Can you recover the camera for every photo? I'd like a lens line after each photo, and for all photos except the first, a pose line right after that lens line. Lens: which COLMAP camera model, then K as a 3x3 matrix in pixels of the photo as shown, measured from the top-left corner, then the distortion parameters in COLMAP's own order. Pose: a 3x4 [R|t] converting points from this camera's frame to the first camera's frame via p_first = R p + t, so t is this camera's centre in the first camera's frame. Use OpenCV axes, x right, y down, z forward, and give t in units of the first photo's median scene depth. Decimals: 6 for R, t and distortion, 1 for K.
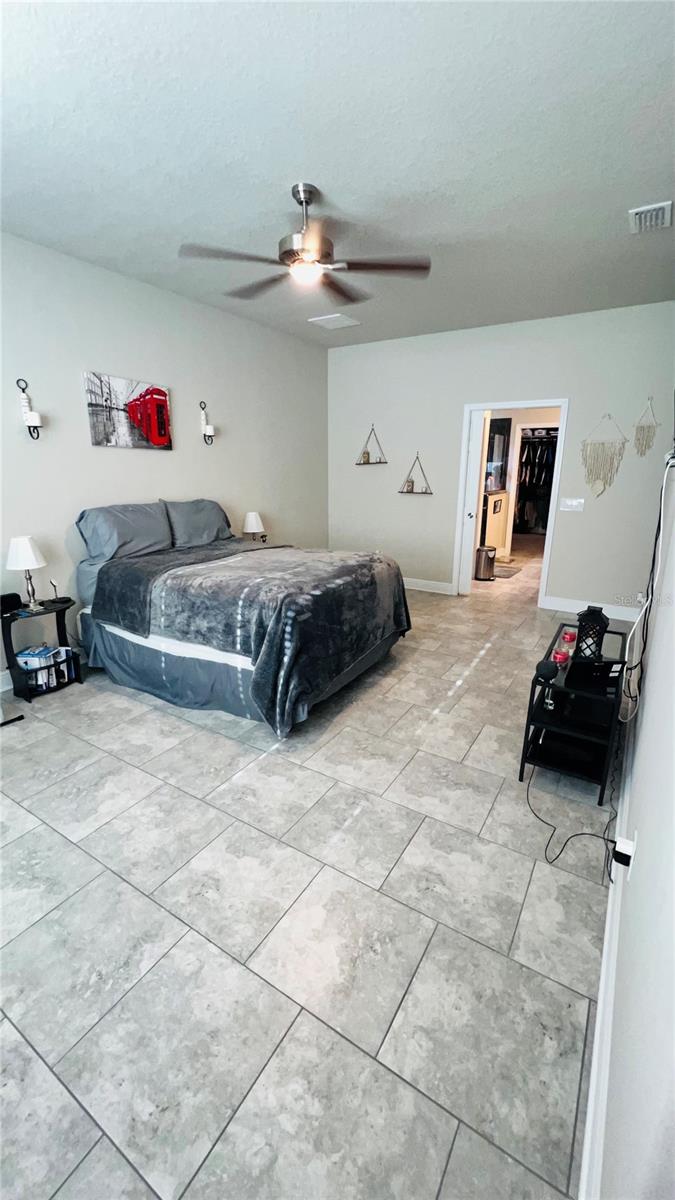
lens RADIAL K [[480.9, 0, 342.9], [0, 480.9, 599.1], [0, 0, 1]] dist [-0.004687, 0.000888]
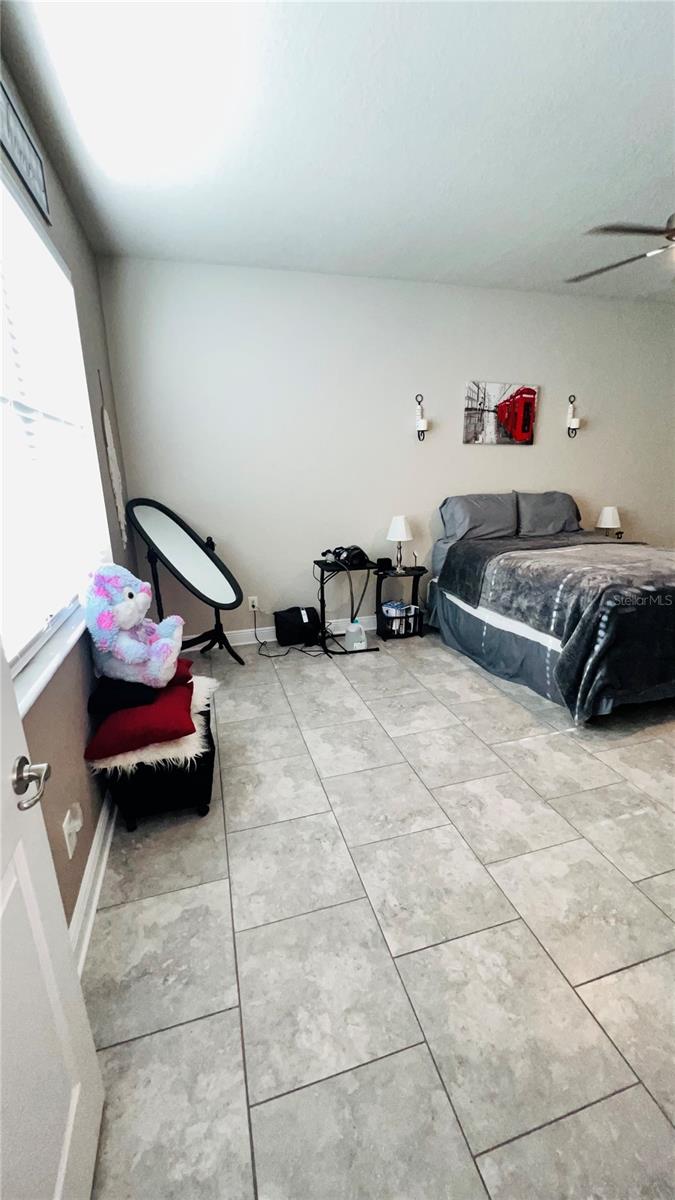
lens RADIAL K [[480.9, 0, 340.4], [0, 480.9, 598.8], [0, 0, 1]] dist [-0.004687, 0.000888]
pose [[0.745074, 0.157124, -0.648210, 0.107598], [-0.154568, 0.986075, 0.061356, 0.042208], [0.648825, 0.054478, 0.758985, -0.101556]]
